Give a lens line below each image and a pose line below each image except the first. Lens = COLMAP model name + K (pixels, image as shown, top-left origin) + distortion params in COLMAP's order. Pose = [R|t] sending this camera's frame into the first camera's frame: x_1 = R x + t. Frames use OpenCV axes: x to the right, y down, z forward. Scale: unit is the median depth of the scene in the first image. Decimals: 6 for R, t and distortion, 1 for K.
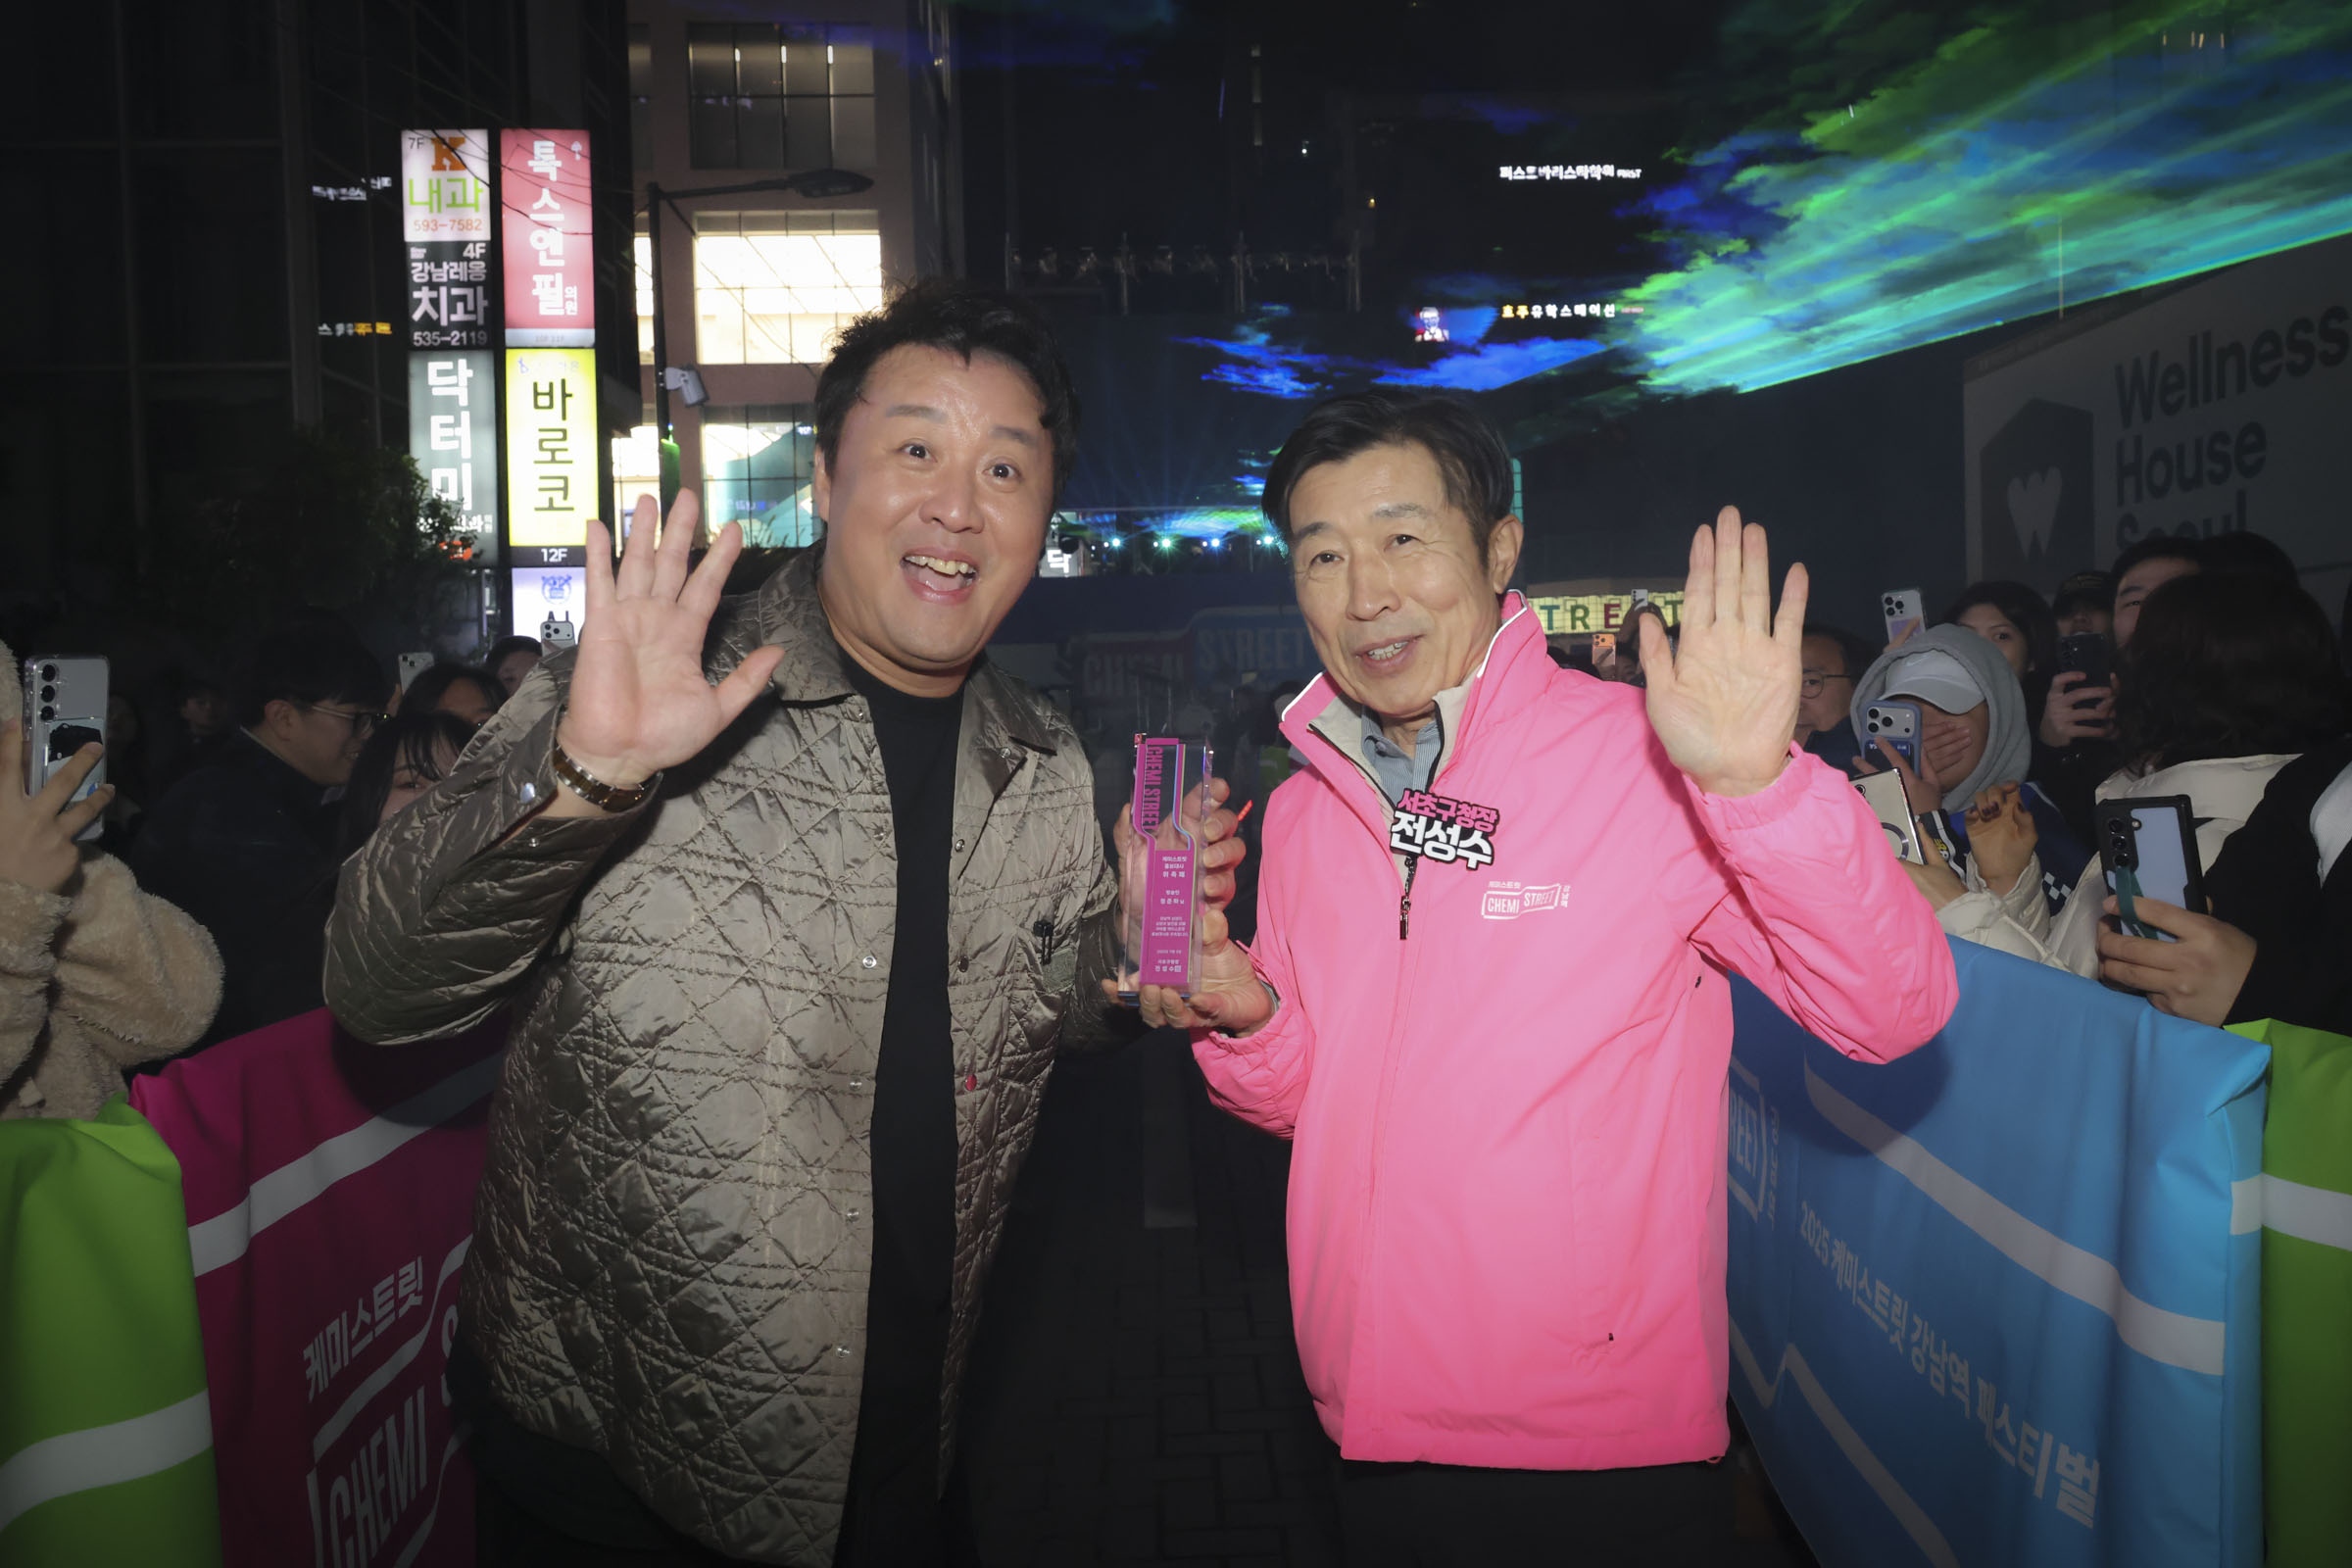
lens RADIAL K [[1817.6, 0, 1266.1], [0, 1817.6, 771.3], [0, 0, 1]] dist [-0.014873, 0.015258]
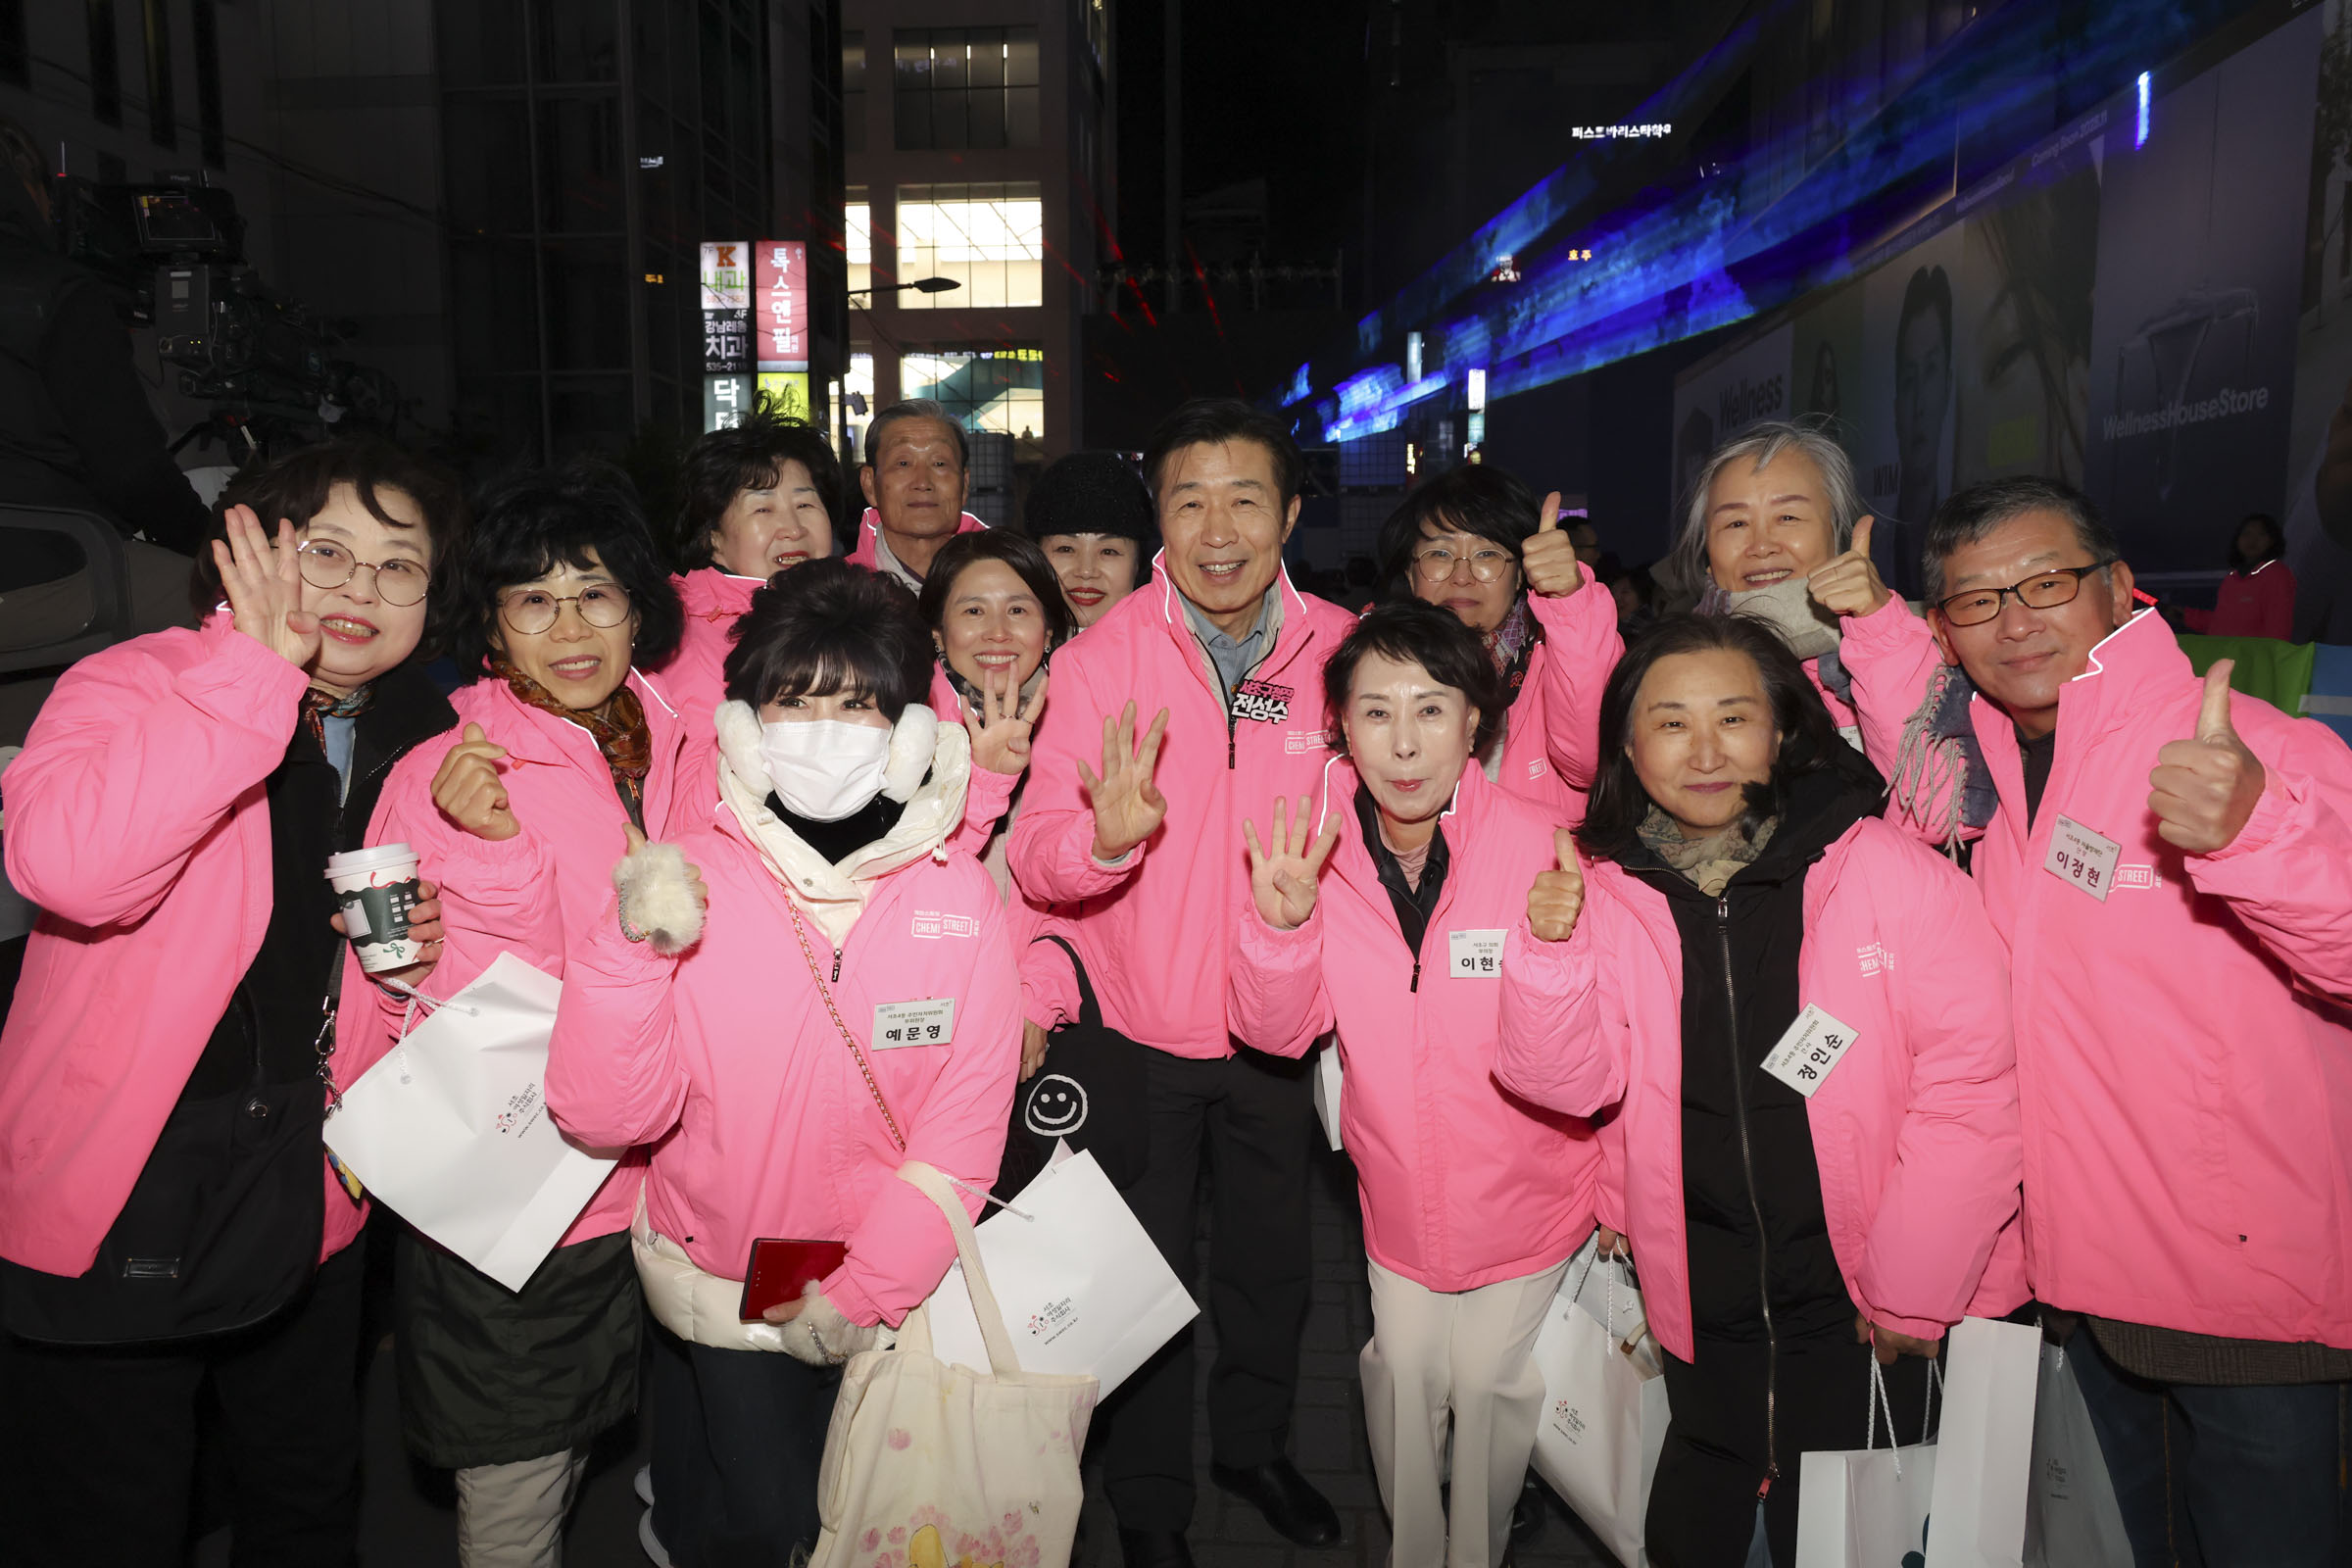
lens RADIAL K [[1591.5, 0, 1177.3], [0, 1591.5, 778.8], [0, 0, 1]] dist [-0.001929, 0.005791]
pose [[0.990252, 0.043411, -0.132351, 0.189492], [-0.031826, 0.995574, 0.088423, 0.003496], [0.135604, -0.083348, 0.987251, -0.464090]]
